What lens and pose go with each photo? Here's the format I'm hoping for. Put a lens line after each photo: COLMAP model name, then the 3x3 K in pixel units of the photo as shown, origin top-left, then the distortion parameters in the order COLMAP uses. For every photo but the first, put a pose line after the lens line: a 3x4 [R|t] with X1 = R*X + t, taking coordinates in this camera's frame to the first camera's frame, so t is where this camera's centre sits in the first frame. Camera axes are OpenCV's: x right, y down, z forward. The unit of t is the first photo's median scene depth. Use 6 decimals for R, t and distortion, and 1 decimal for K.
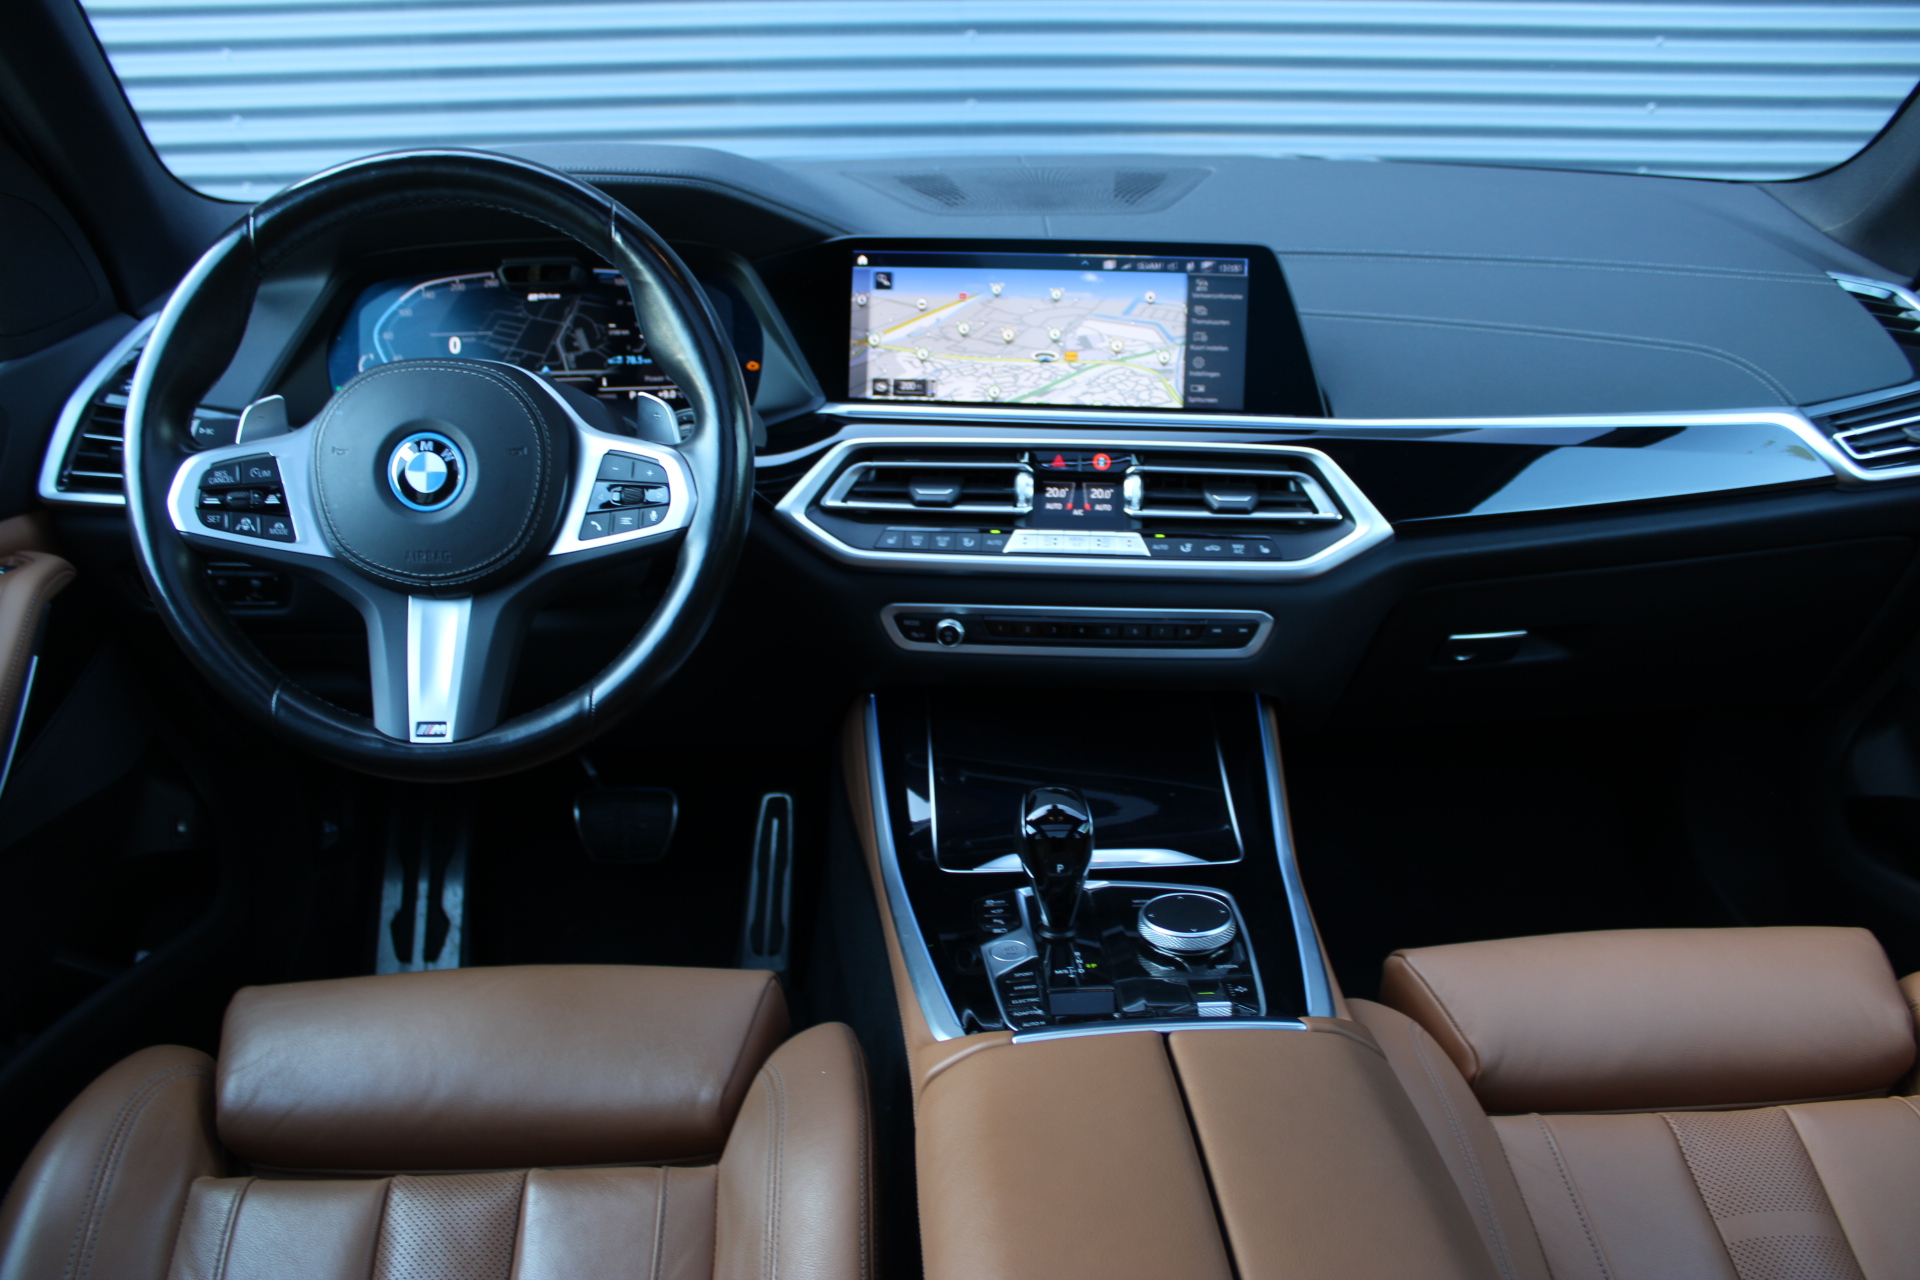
lens RADIAL K [[1629.4, 0, 960.0], [0, 1629.4, 640.0], [0, 0, 1]] dist [-0.114771, 0.006469]
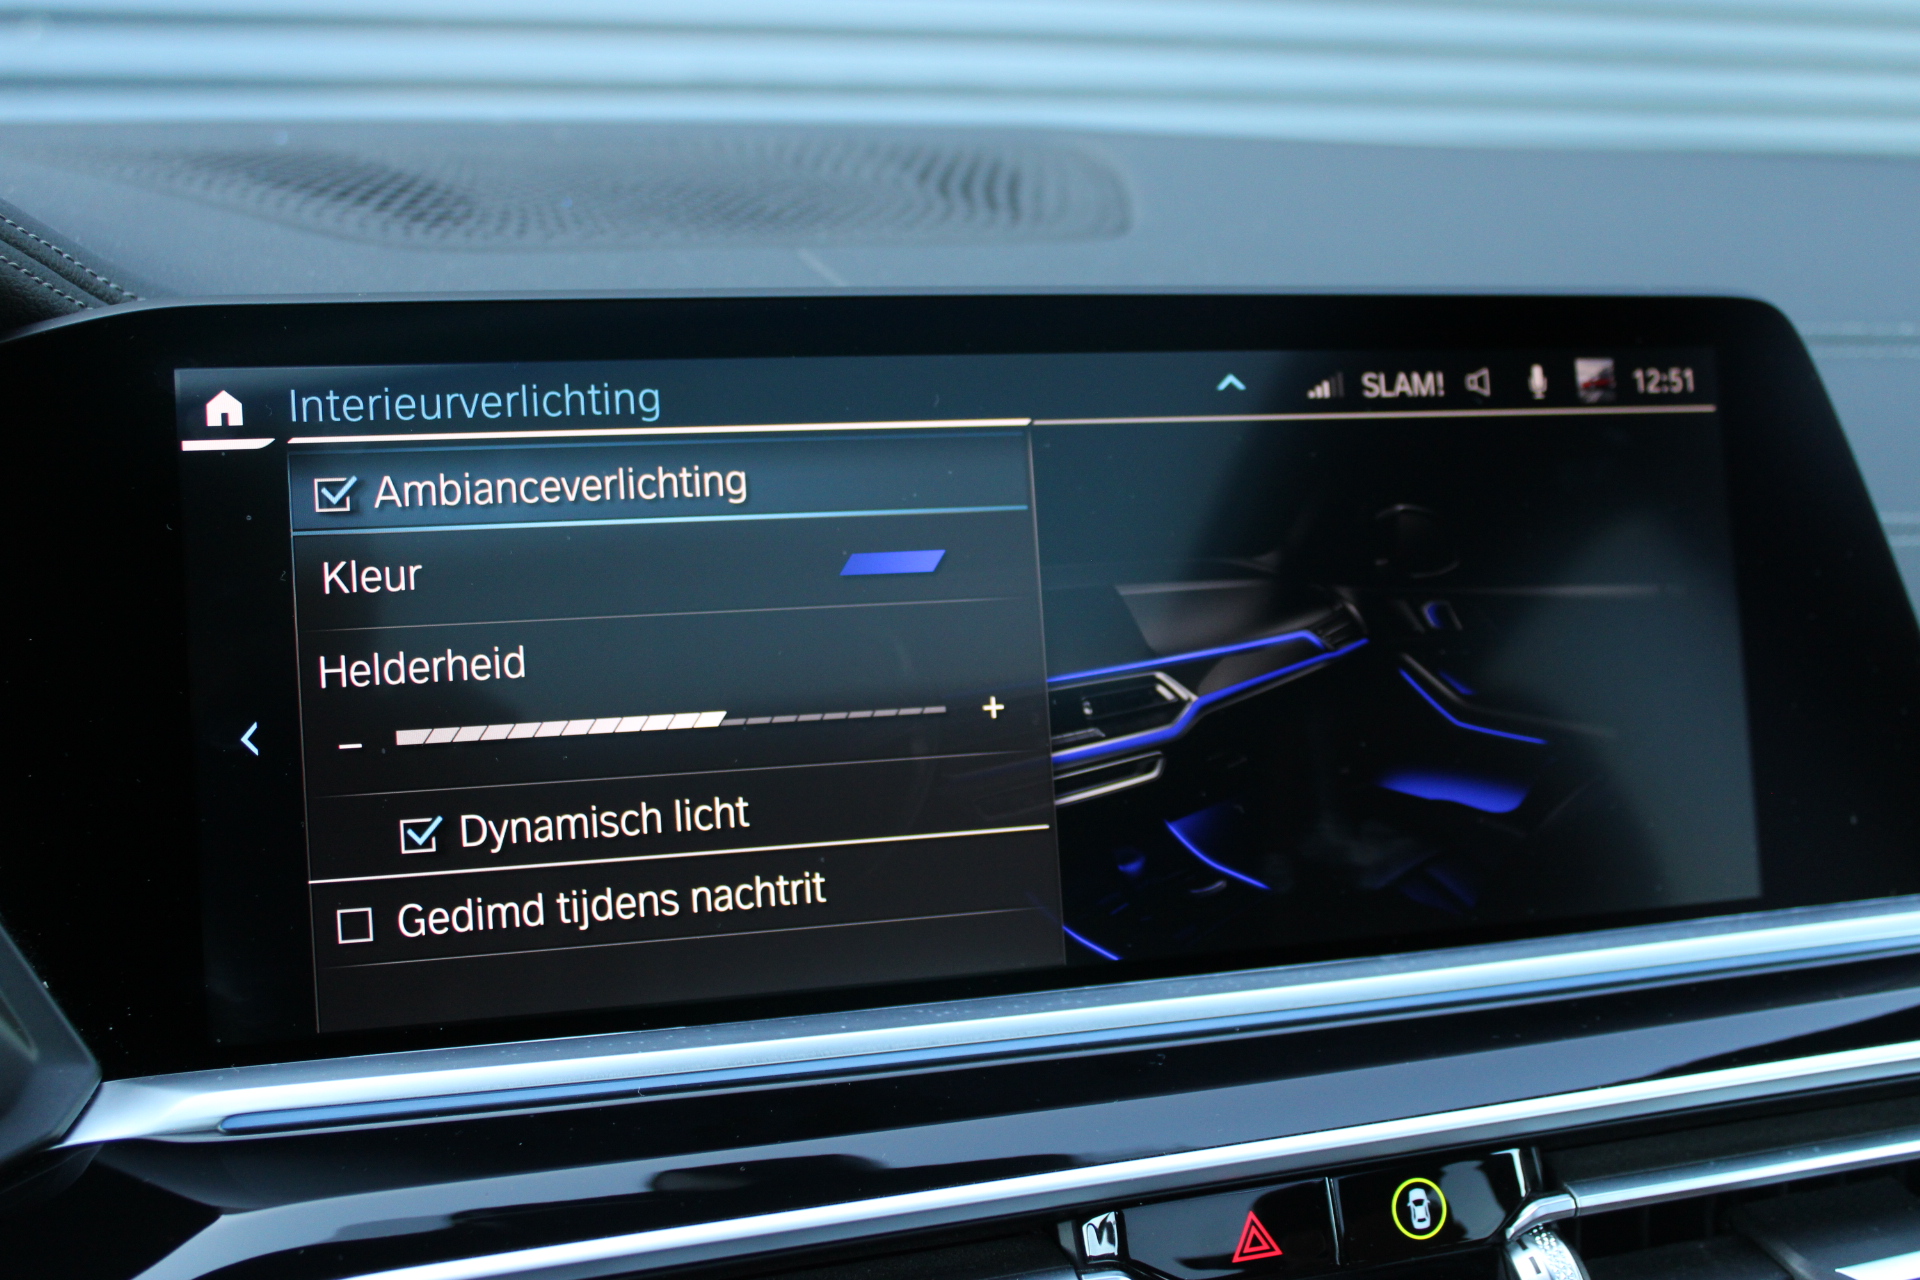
lens RADIAL K [[2320.3, 0, 970.8], [0, 2320.3, 644.2], [0, 0, 1]] dist [-0.095200, 0.135970]
pose [[0.910294, -0.077580, 0.406628, -0.099564], [0.135865, 0.983861, -0.116443, -0.157406], [-0.391032, 0.161243, 0.906143, 0.699373]]
